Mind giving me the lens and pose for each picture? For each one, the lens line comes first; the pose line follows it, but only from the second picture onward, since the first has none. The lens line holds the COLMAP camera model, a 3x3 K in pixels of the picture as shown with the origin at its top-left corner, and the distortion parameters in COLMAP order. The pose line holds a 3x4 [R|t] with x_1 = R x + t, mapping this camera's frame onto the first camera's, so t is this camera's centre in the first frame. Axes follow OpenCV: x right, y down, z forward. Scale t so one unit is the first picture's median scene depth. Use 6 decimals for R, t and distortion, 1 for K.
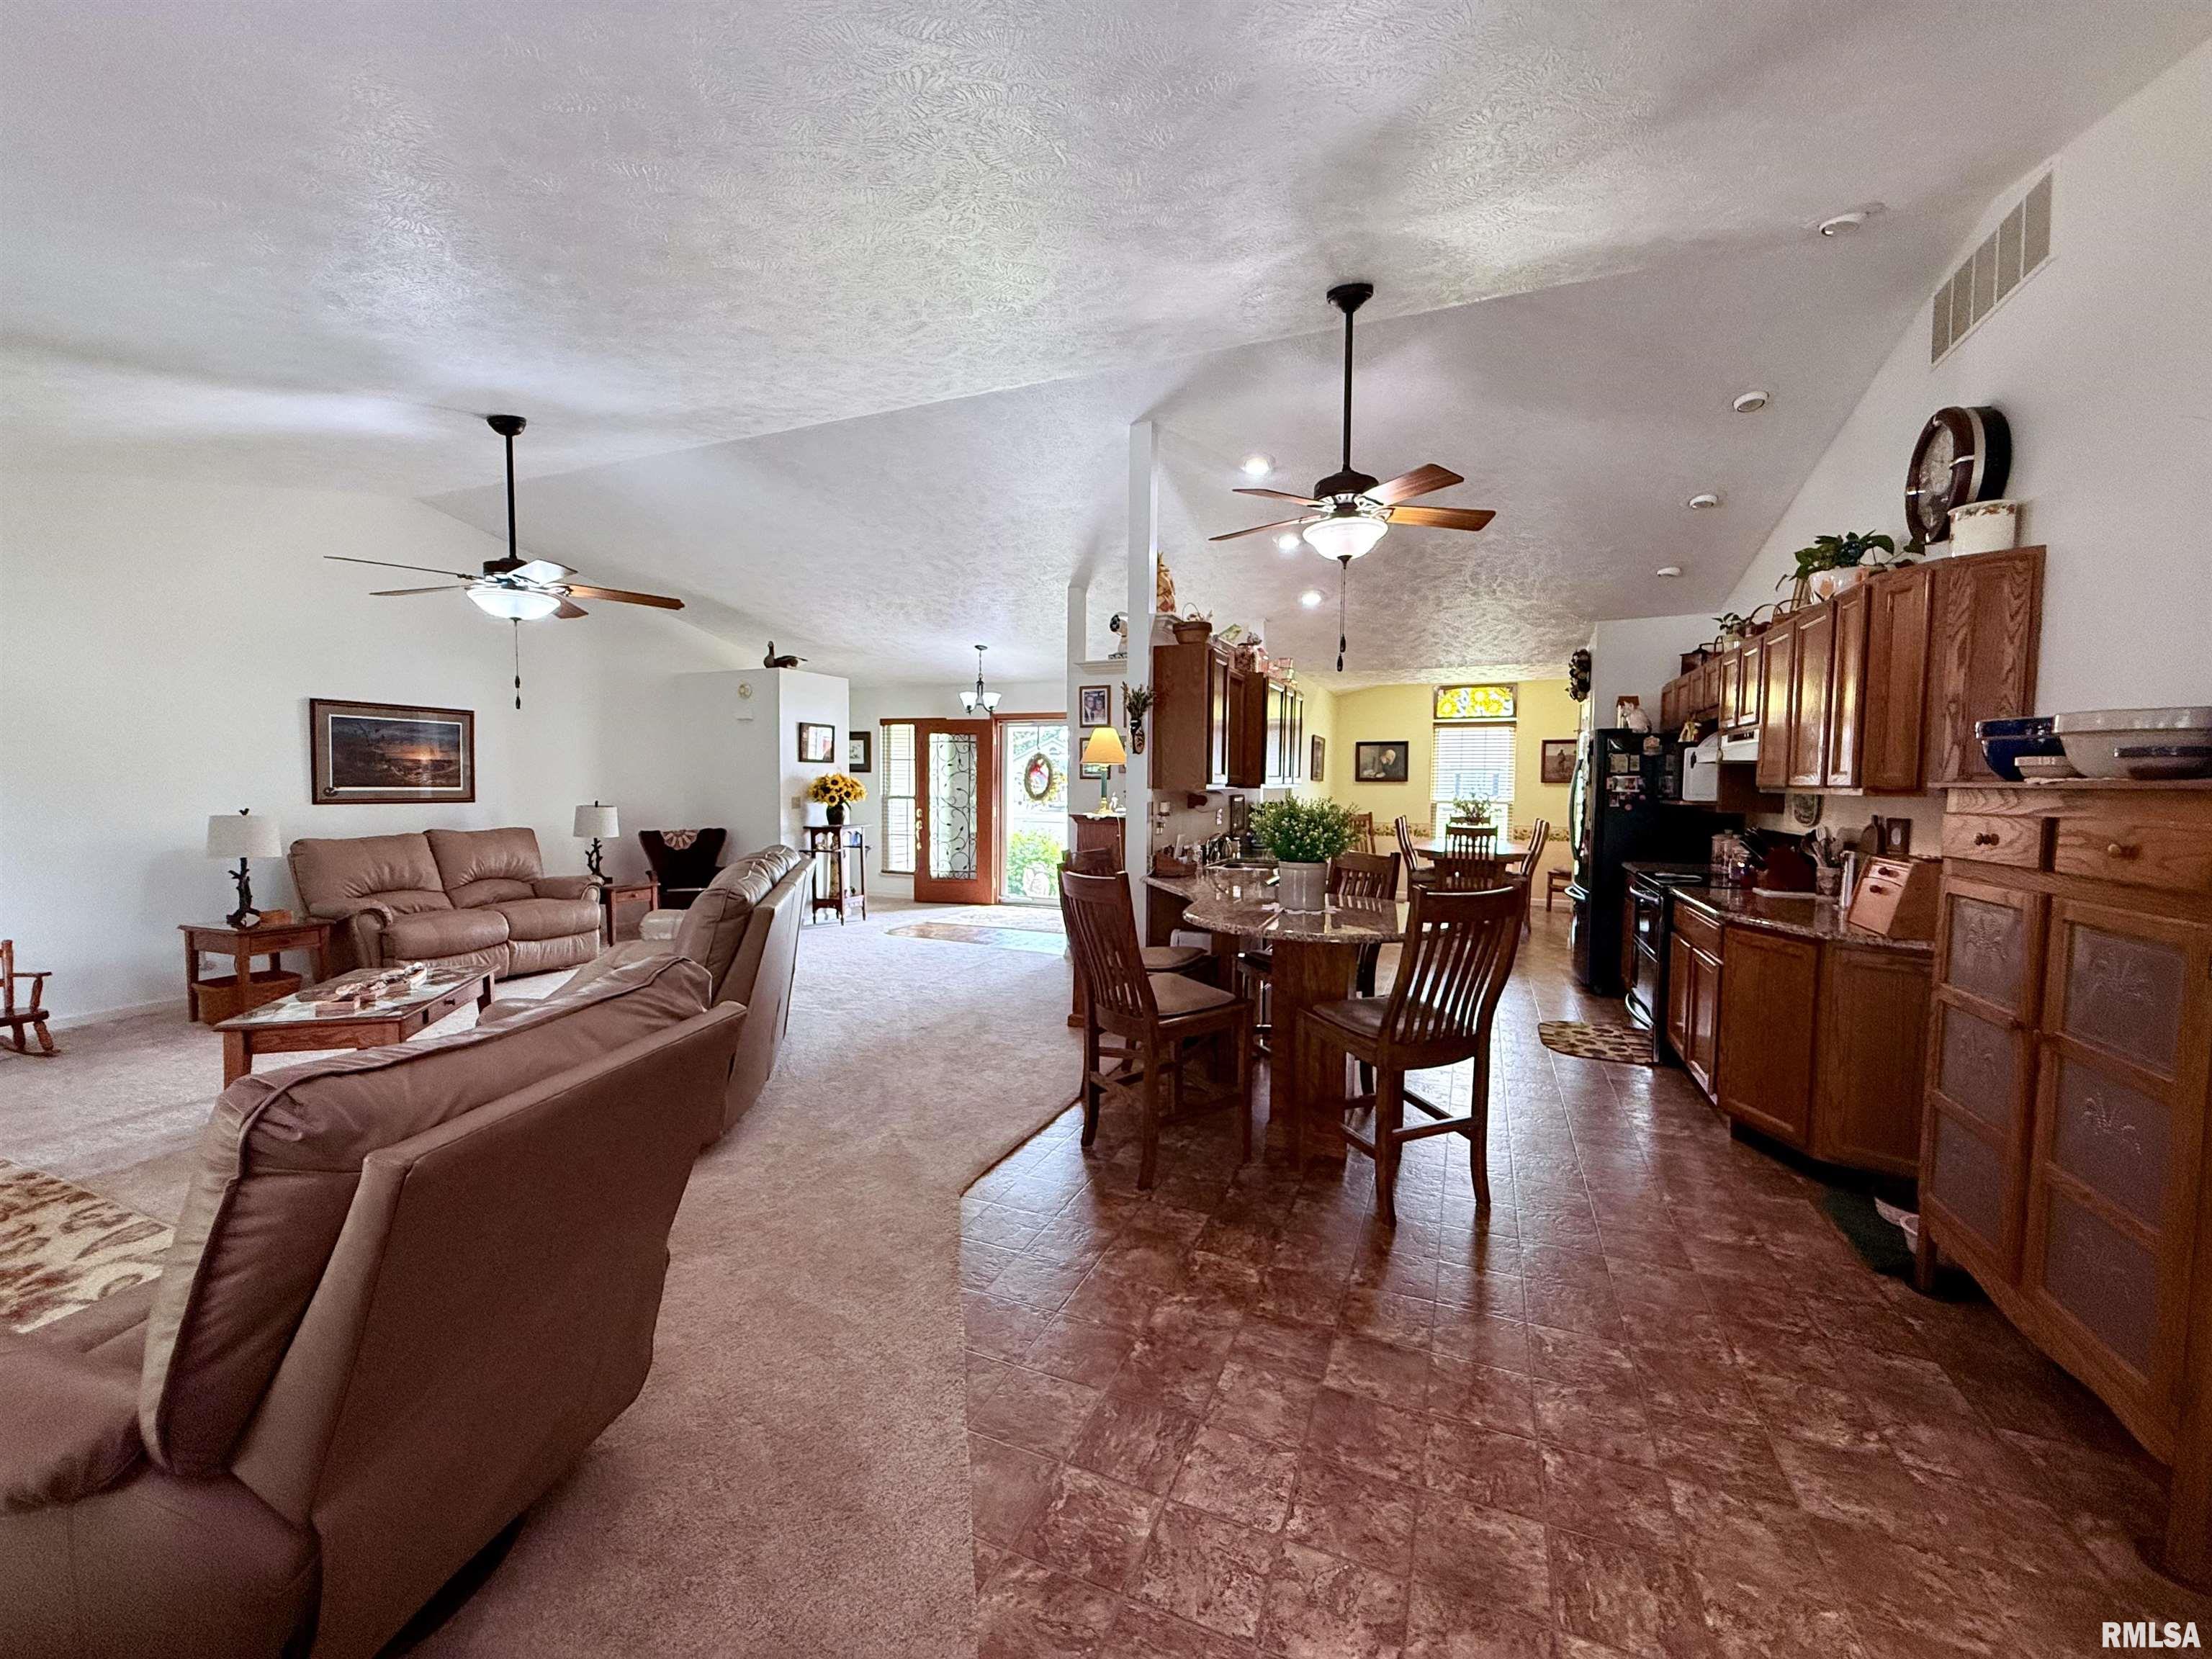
lens RADIAL K [[882.1, 0, 1092.5], [0, 882.1, 827.3], [0, 0, 1]] dist [0.002110, 0.000001]
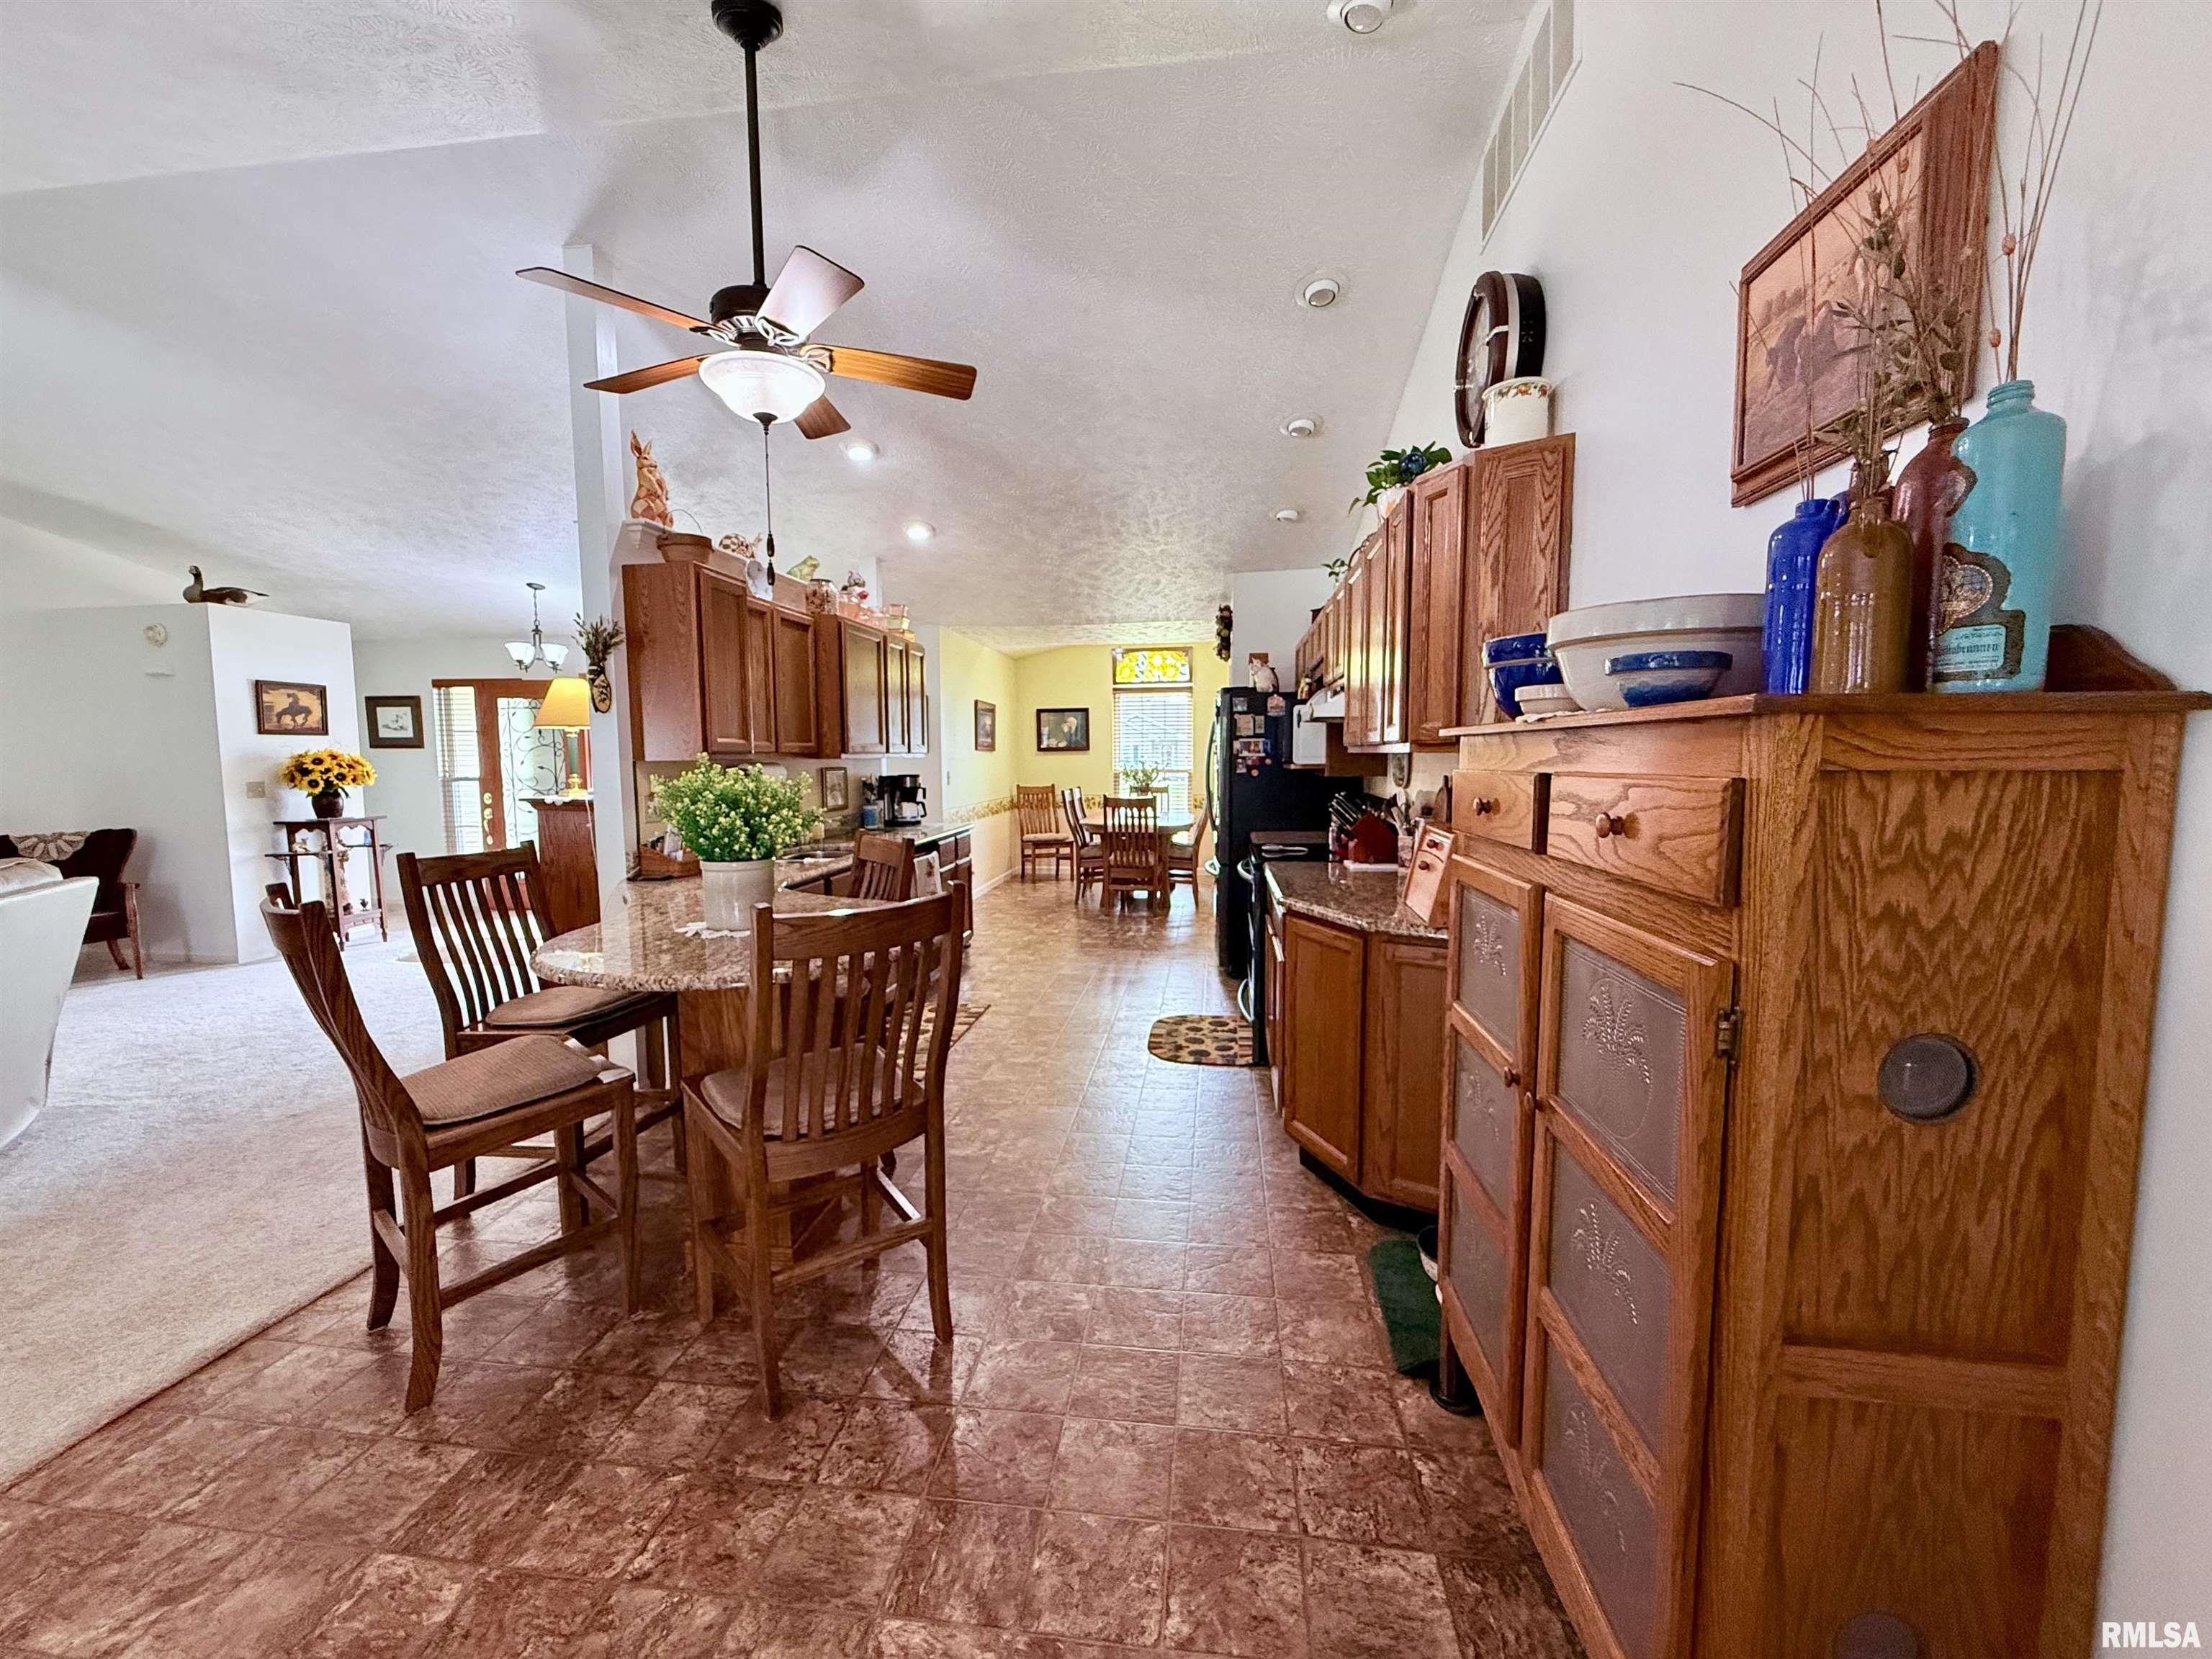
lens RADIAL K [[882.1, 0, 1092.5], [0, 882.1, 827.3], [0, 0, 1]] dist [0.002110, 0.000001]
pose [[0.965087, -0.036293, 0.259401, 0.245380], [0.028915, 0.999063, 0.032202, -0.000593], [-0.260327, -0.023577, 0.965233, 0.187945]]
